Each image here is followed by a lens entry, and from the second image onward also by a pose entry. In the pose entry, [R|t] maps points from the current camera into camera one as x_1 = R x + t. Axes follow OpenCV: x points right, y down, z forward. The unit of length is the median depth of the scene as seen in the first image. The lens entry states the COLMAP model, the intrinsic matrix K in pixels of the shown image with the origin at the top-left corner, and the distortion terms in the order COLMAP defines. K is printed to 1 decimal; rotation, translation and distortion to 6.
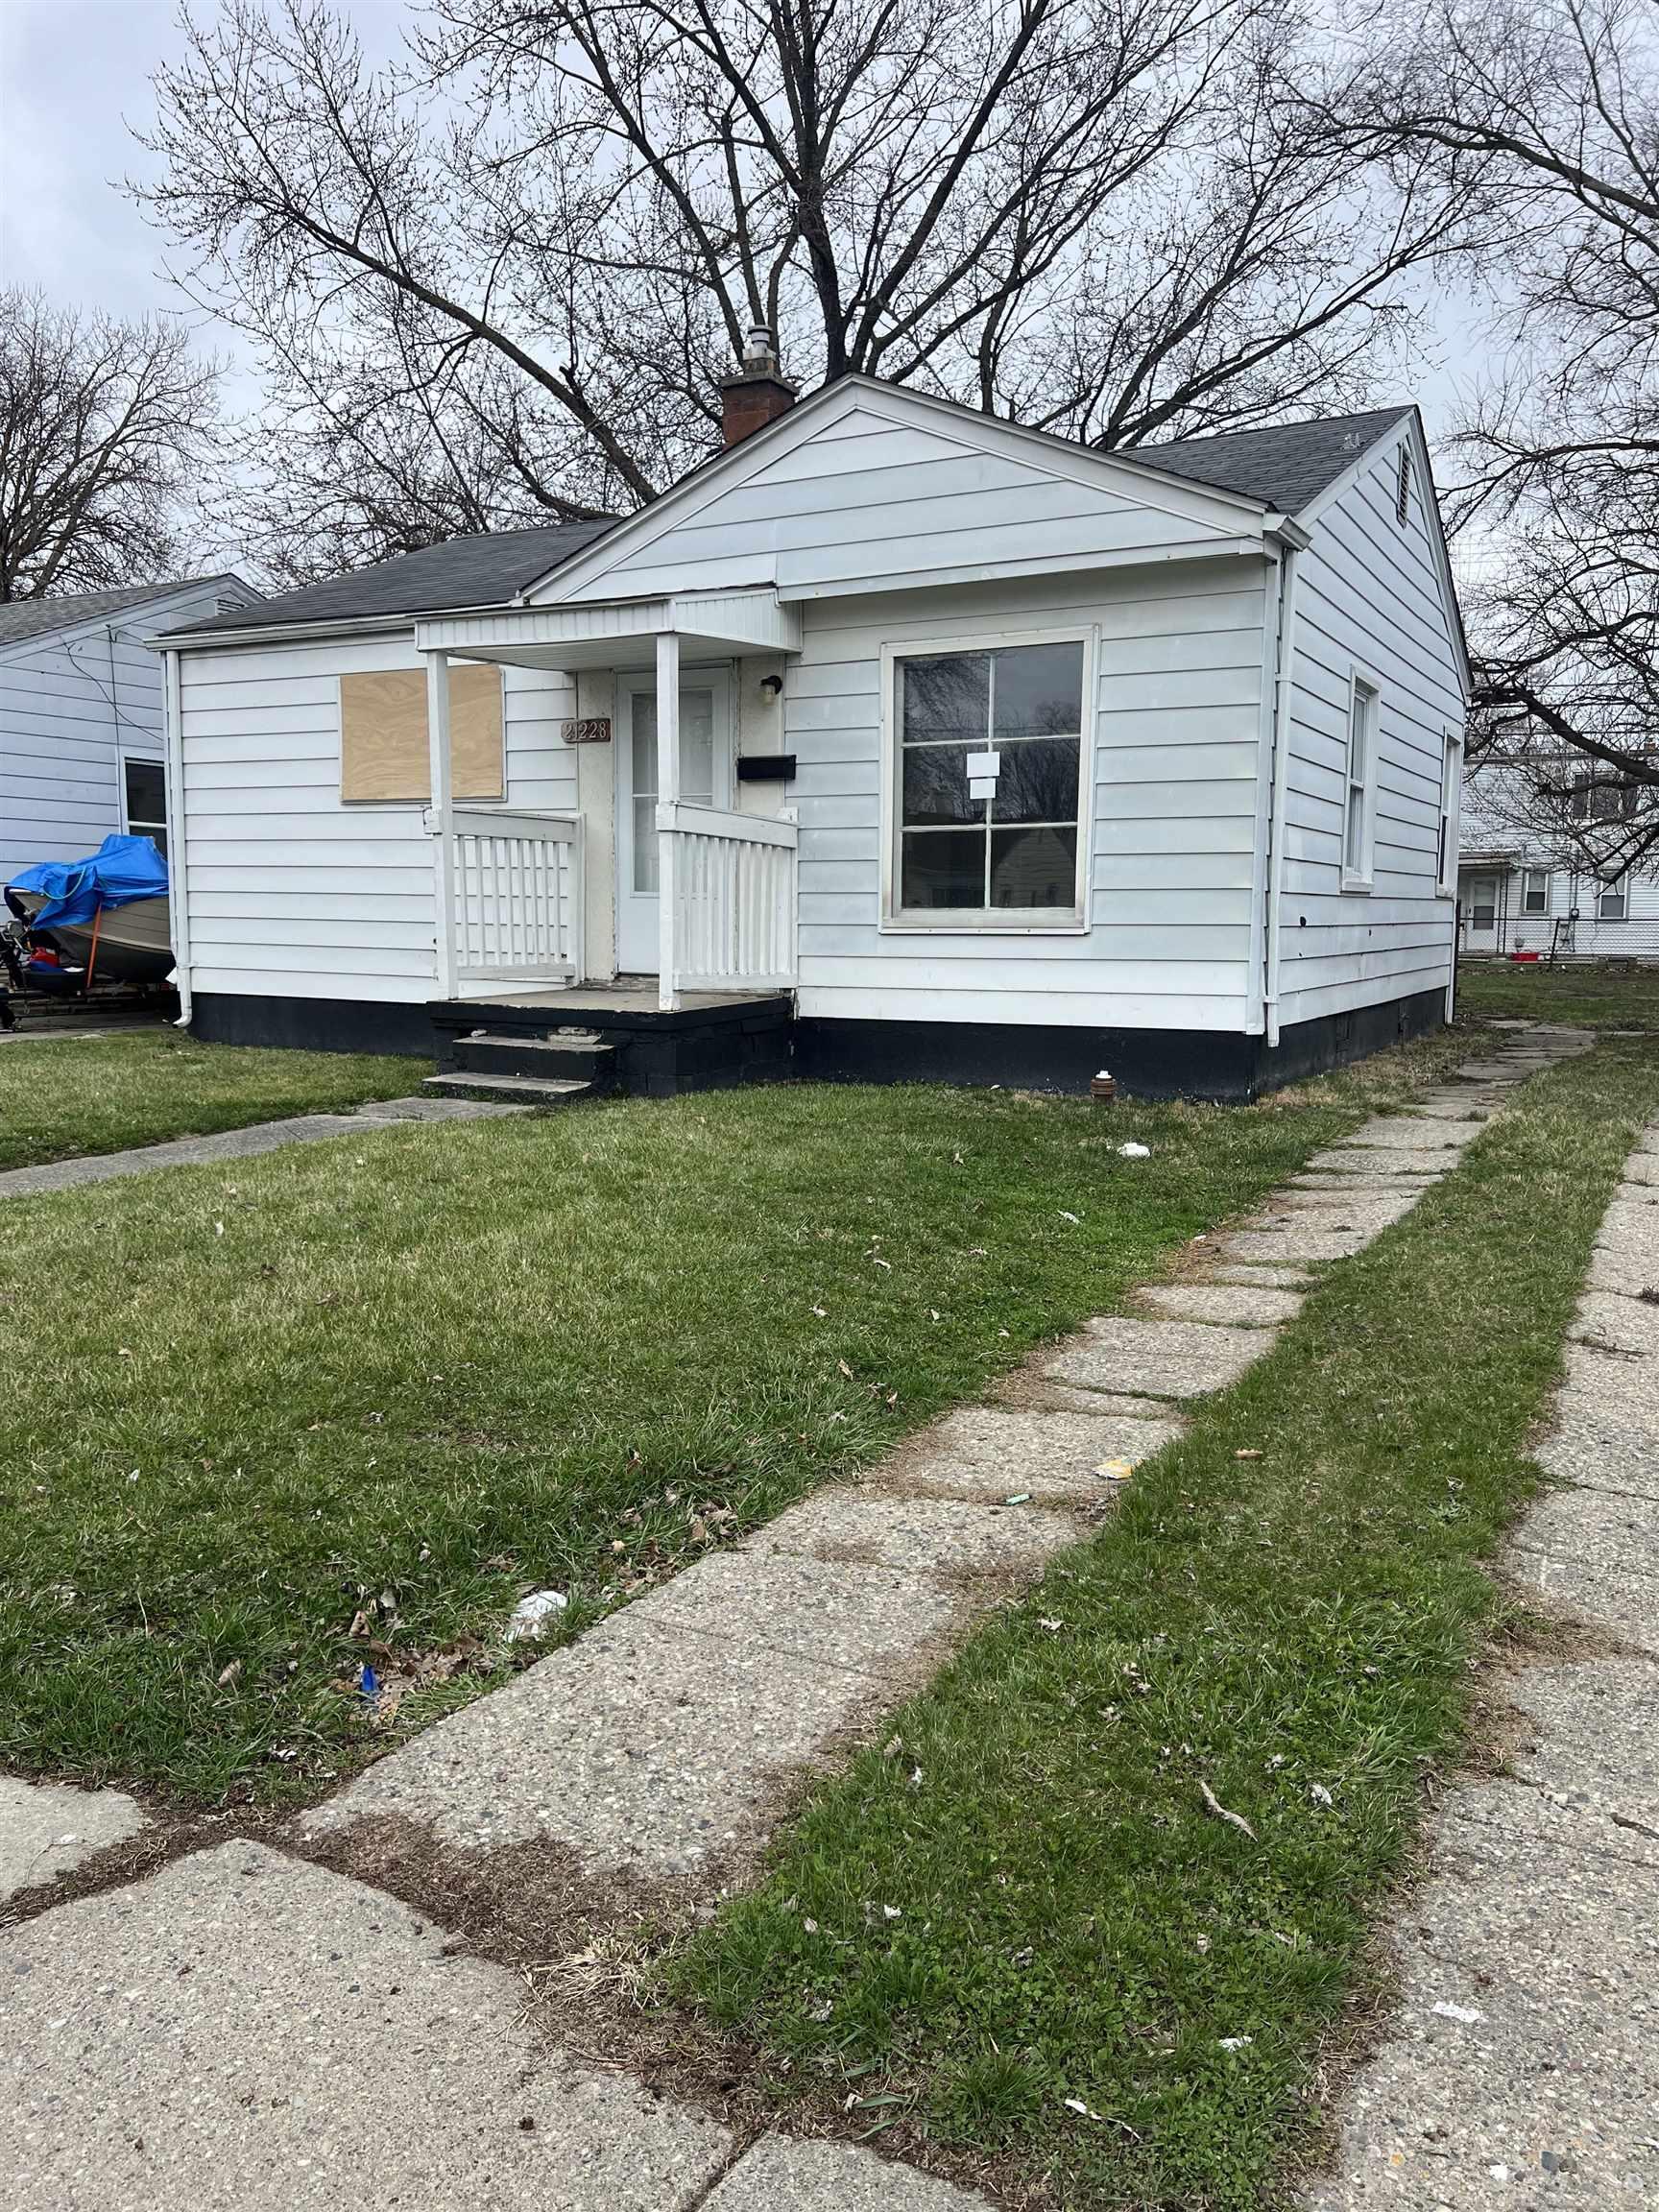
lens RADIAL K [[1683.0, 0, 847.0], [0, 1683.0, 1105.6], [0, 0, 1]] dist [0.061225, -0.000713]
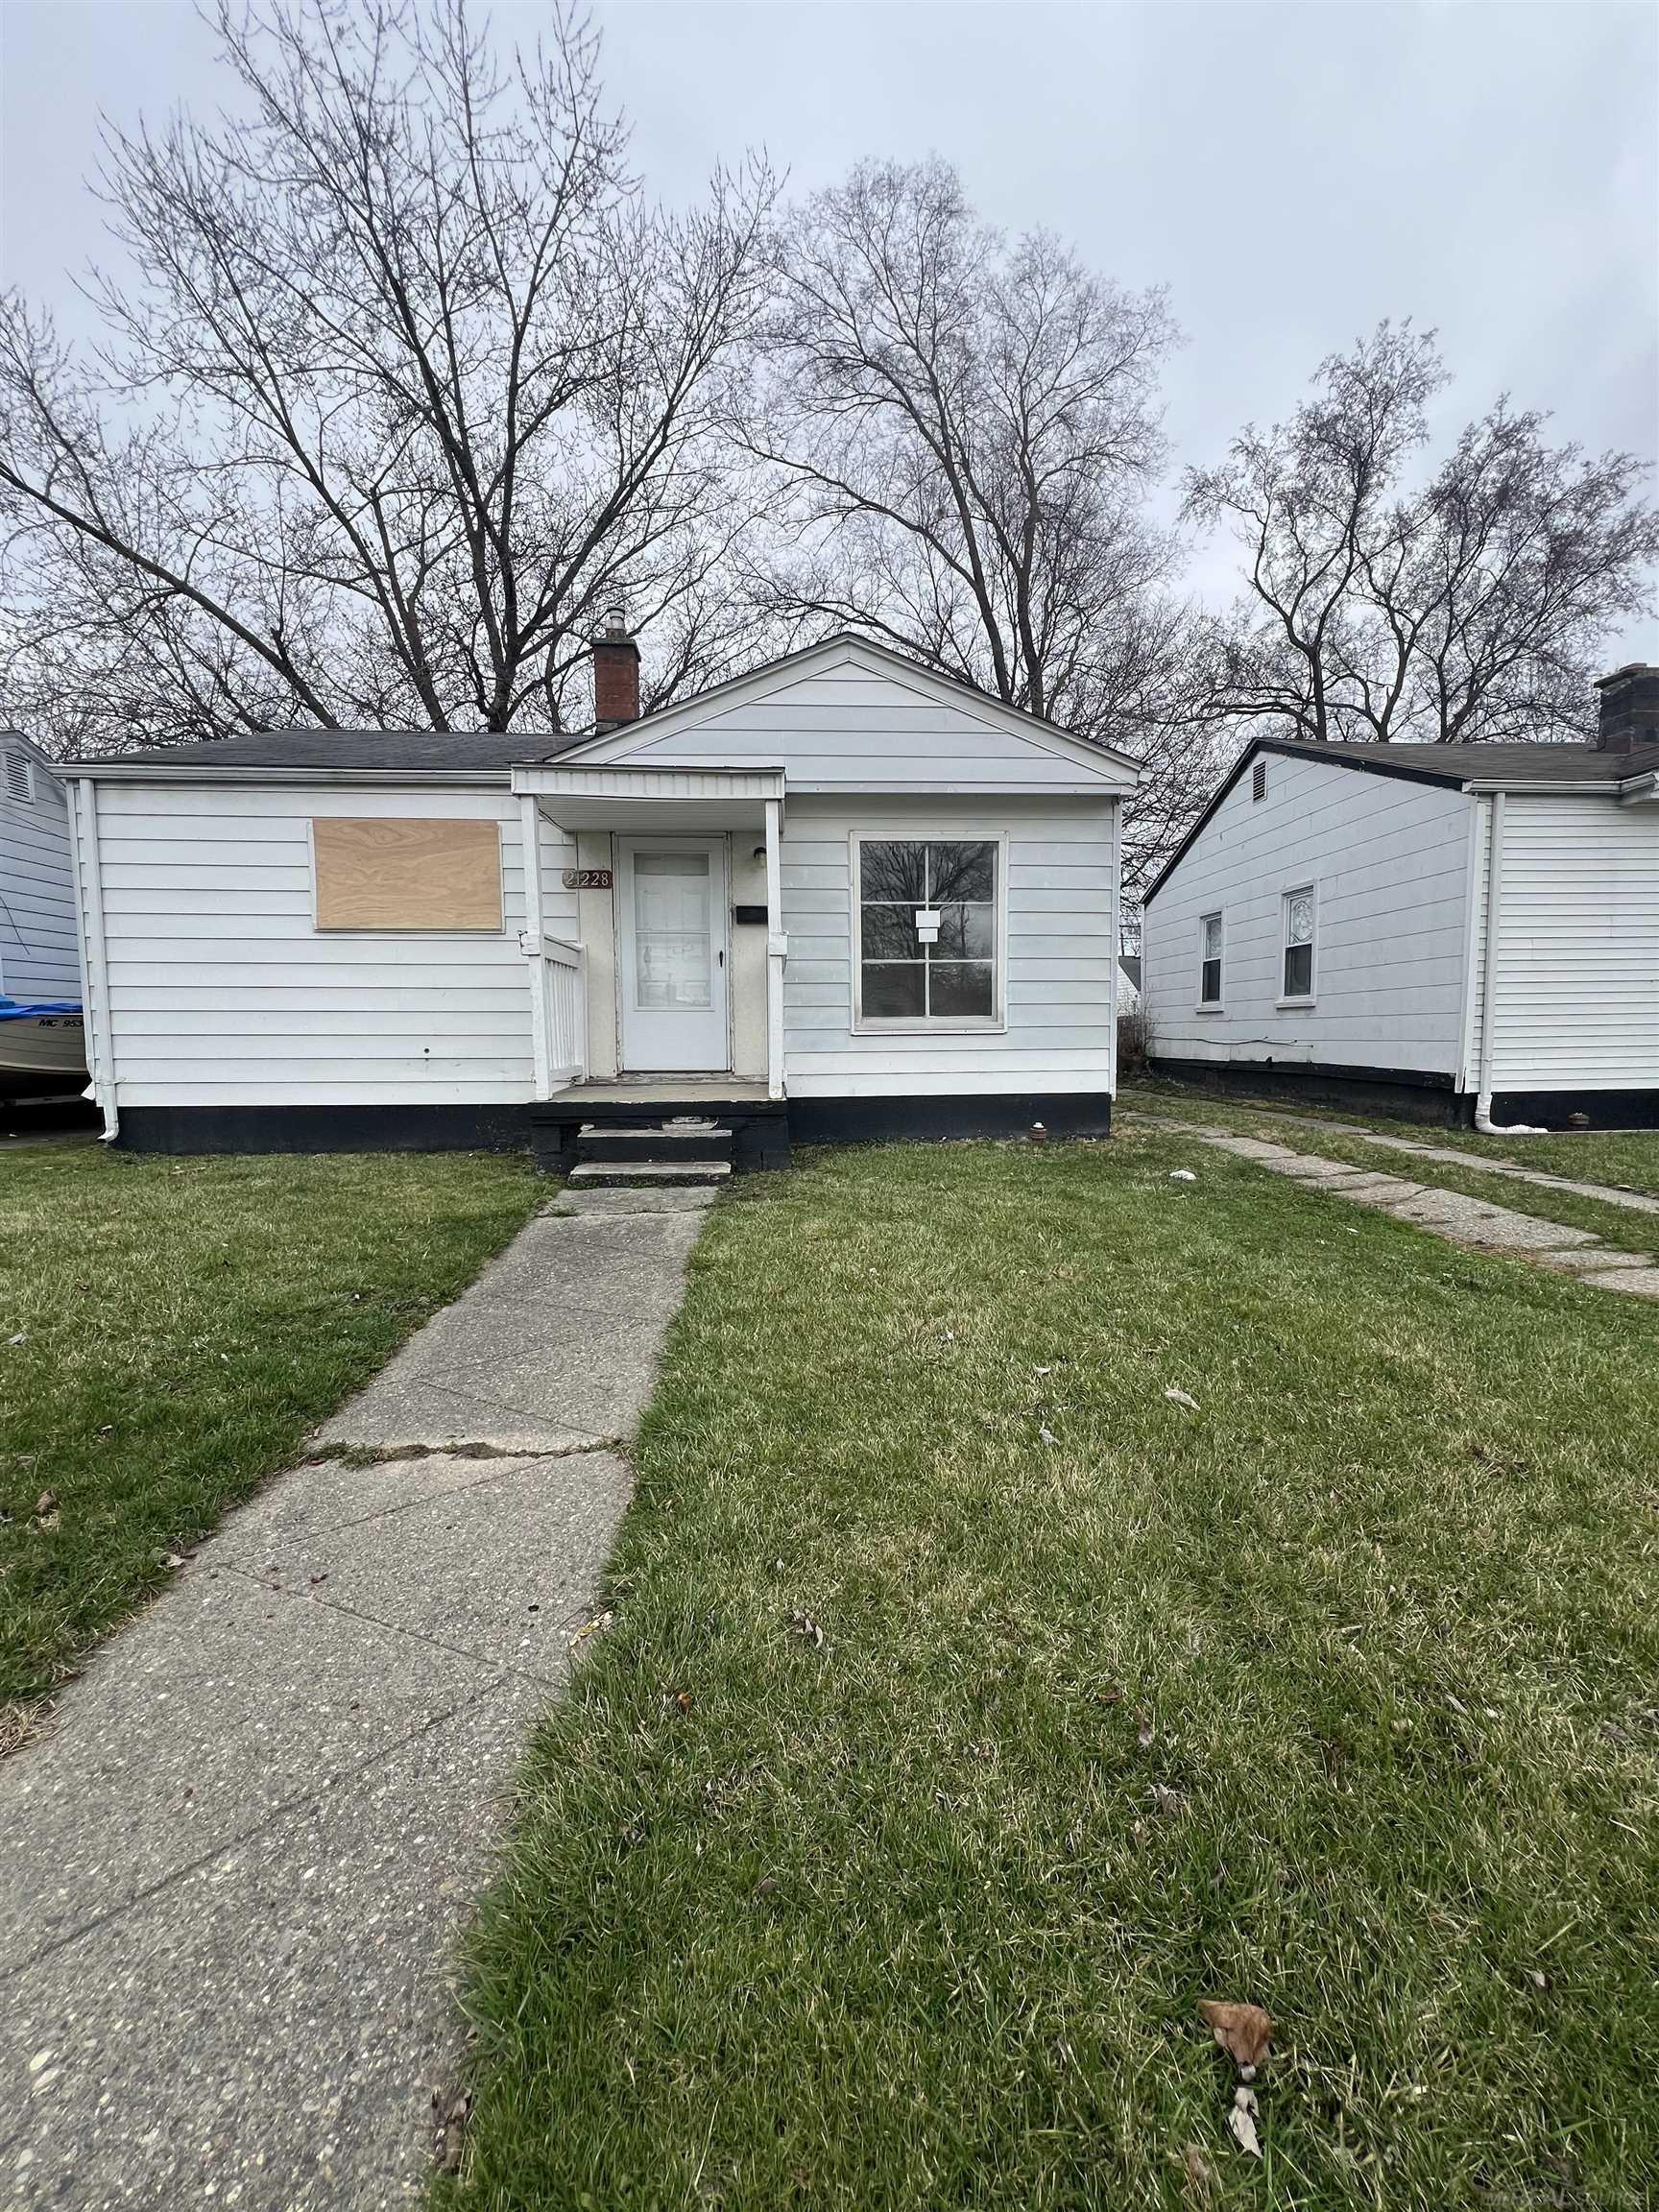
lens RADIAL K [[879.5, 0, 838.4], [0, 879.5, 1100.9], [0, 0, 1]] dist [0.003031, 0.000761]
pose [[0.841390, -0.058271, 0.537279, -0.383095], [0.073756, 0.997249, -0.007347, -0.042589], [-0.535372, 0.045809, 0.843373, 0.385011]]
